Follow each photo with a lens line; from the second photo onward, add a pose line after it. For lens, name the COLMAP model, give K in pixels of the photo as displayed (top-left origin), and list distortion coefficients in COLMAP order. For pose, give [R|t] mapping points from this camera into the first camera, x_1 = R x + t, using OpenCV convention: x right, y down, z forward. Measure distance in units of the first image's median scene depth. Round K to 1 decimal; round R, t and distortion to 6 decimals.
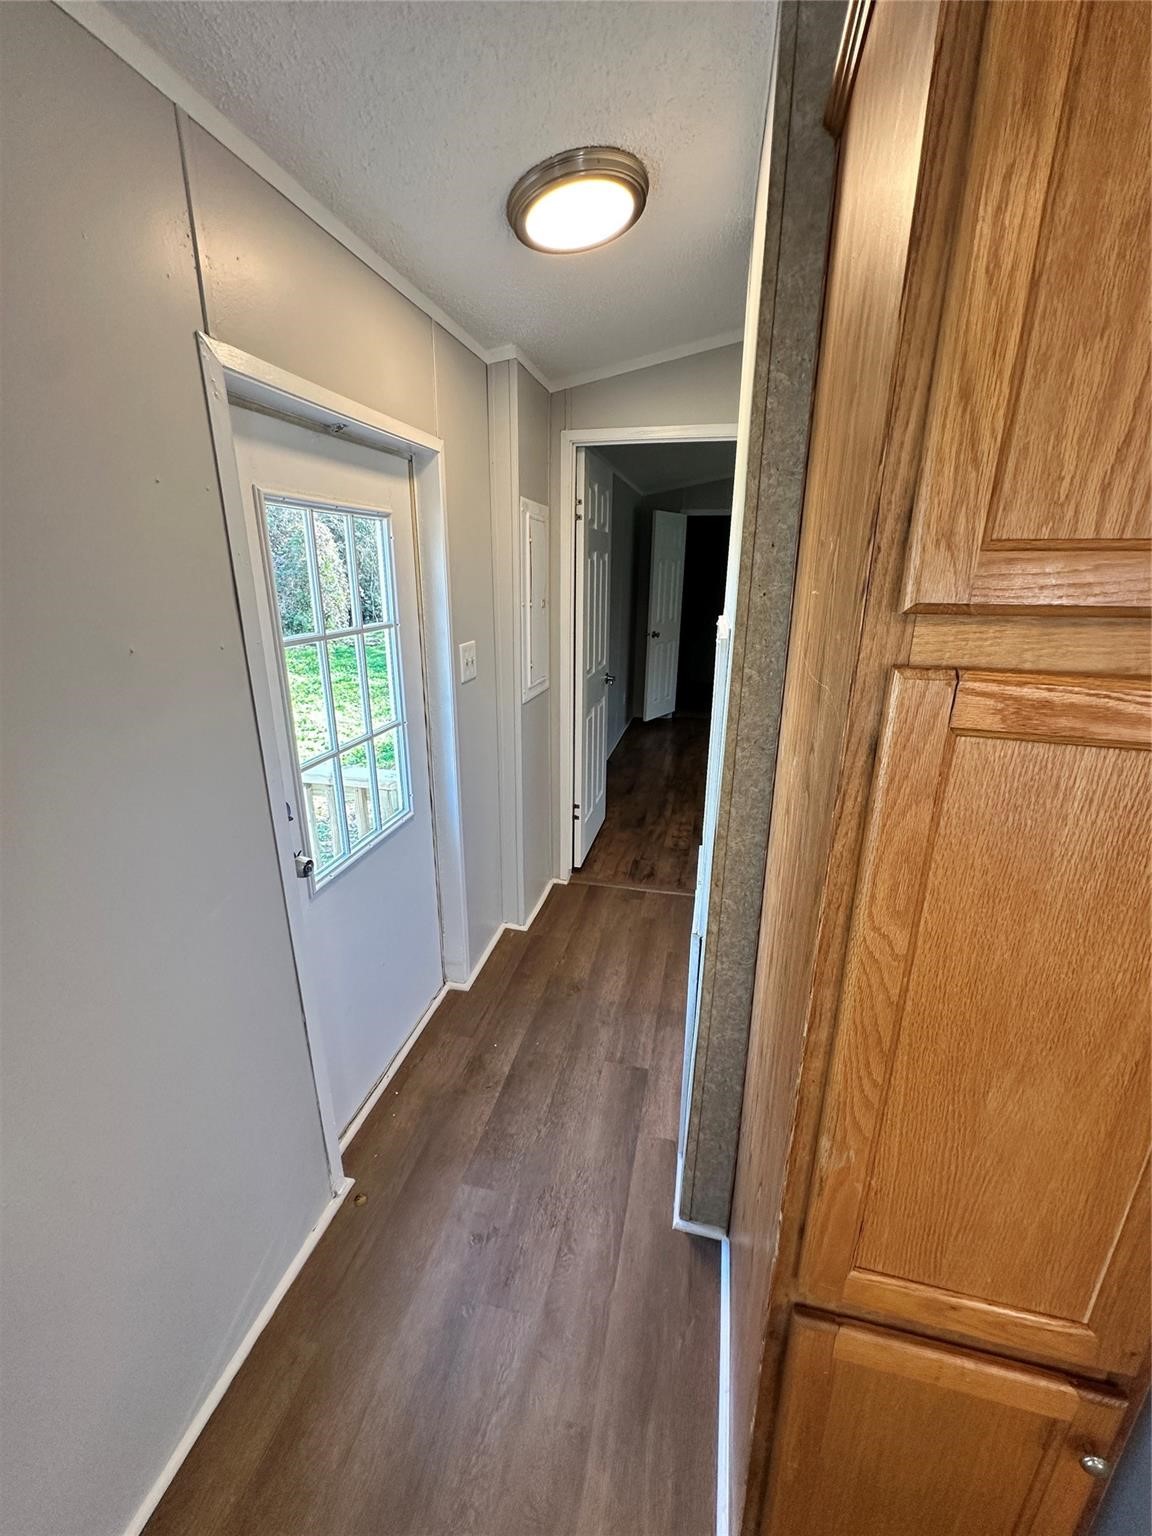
lens RADIAL K [[611.2, 0, 573.5], [0, 611.2, 760.5], [0, 0, 1]] dist [-0.003097, 0.000267]
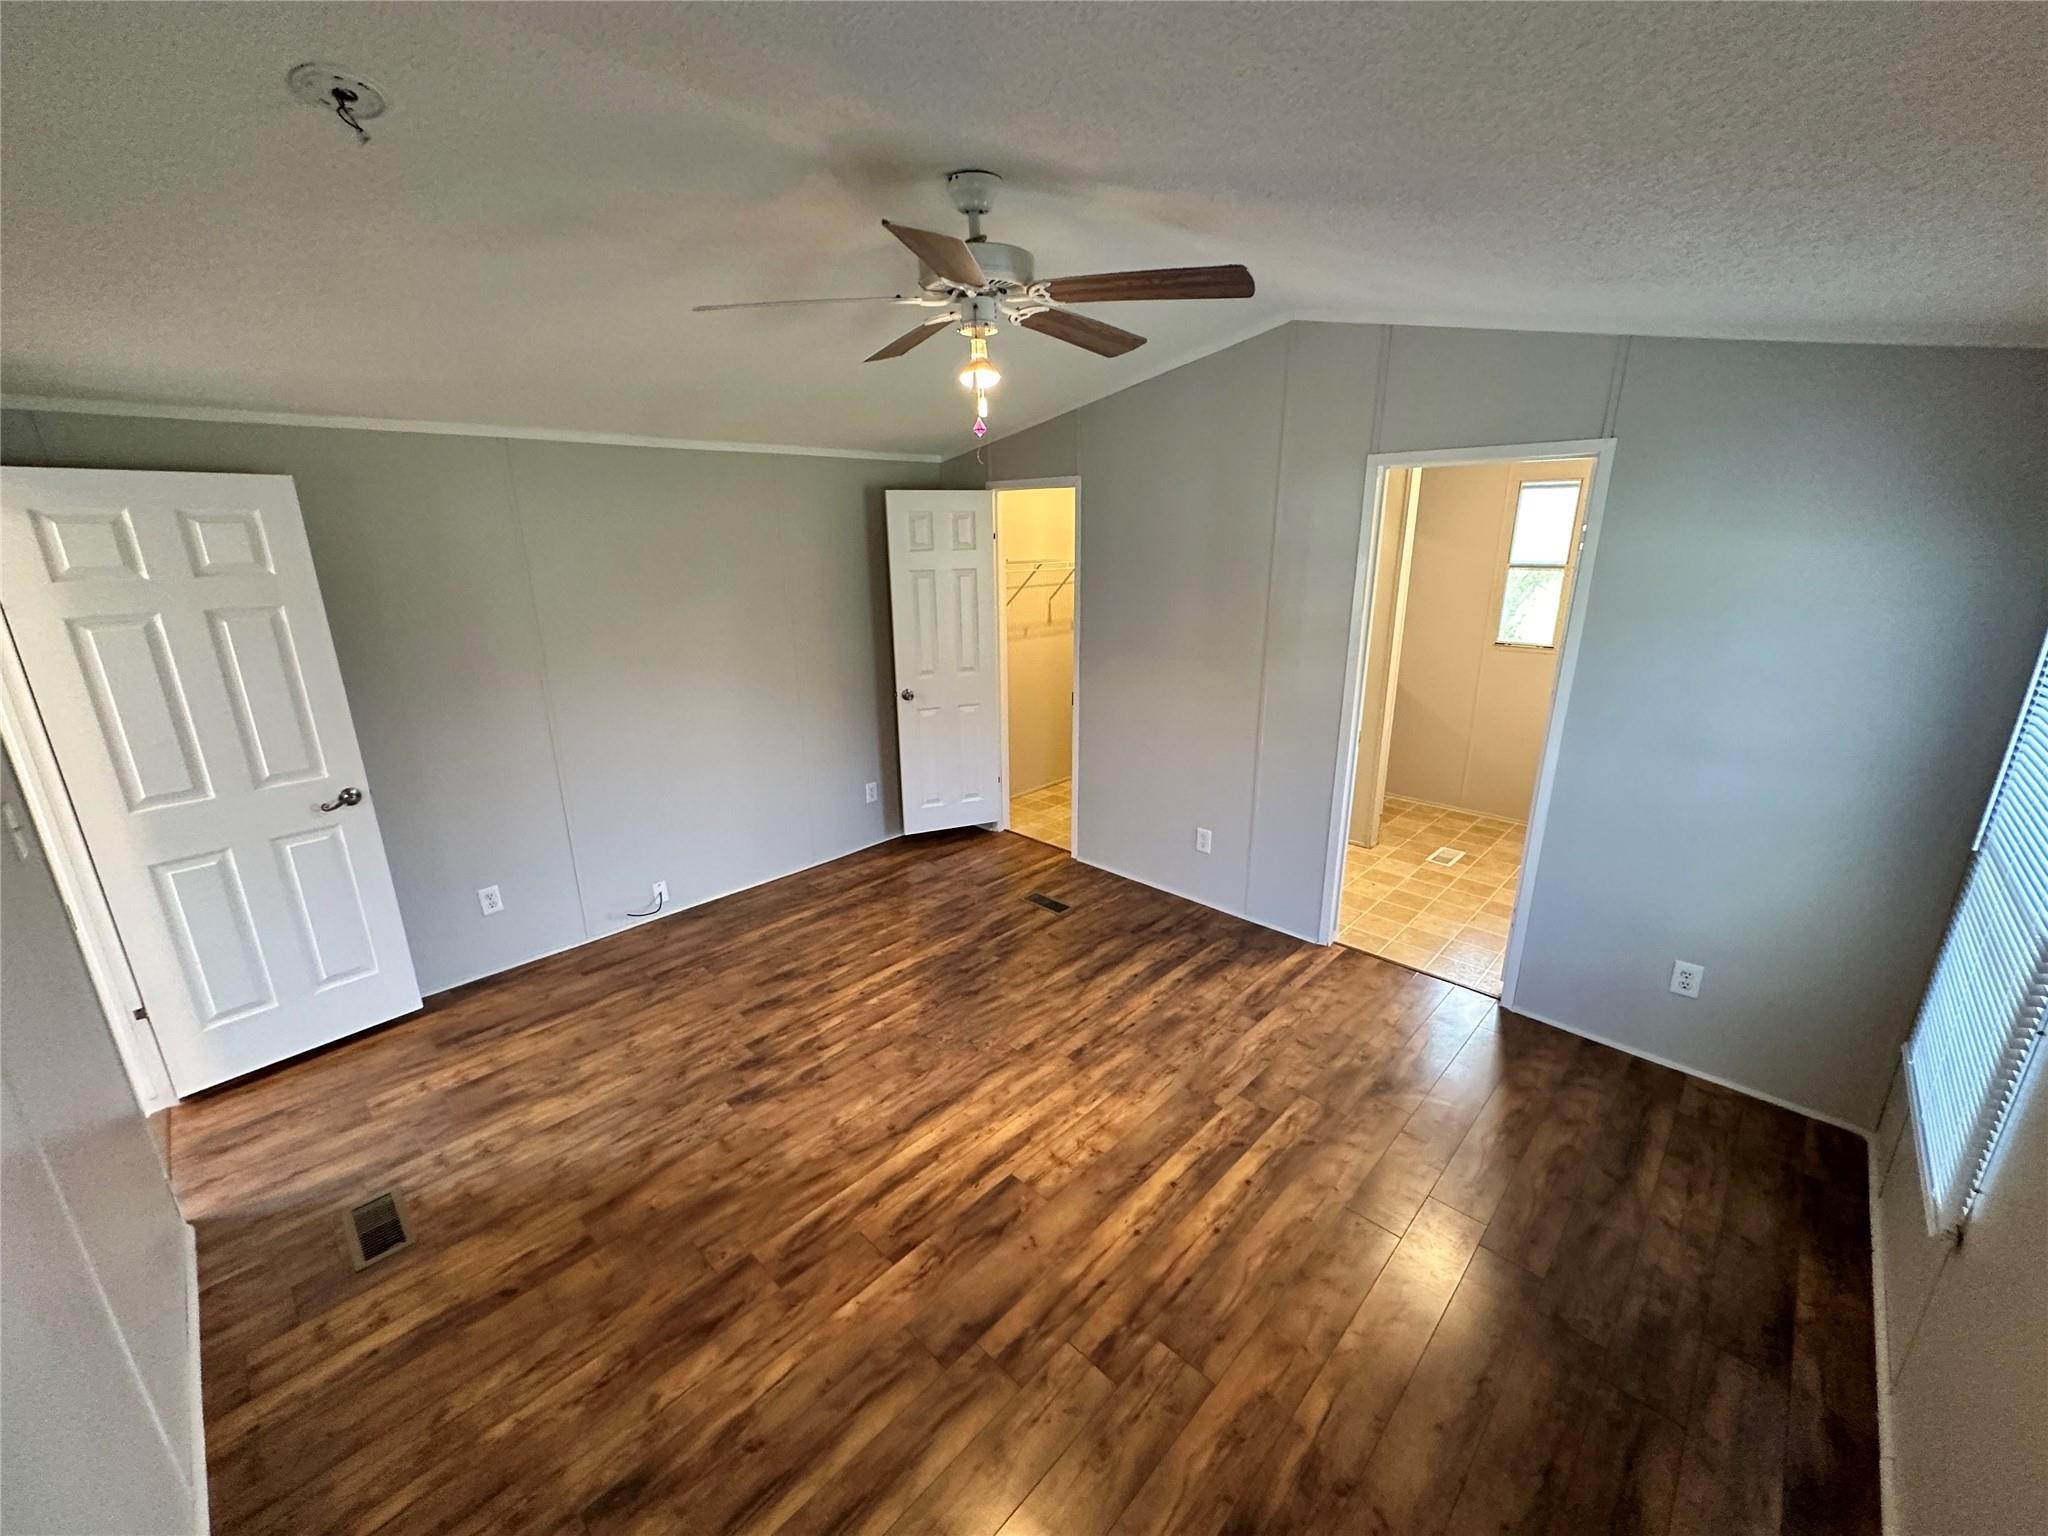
lens RADIAL K [[814.9, 0, 1018.8], [0, 814.9, 764.0], [0, 0, 1]] dist [-0.003097, 0.000267]
pose [[0.858402, 0.126562, -0.497121, 0.666205], [-0.138188, 0.990314, 0.013507, -0.177019], [0.494015, 0.057102, 0.867576, 0.398584]]
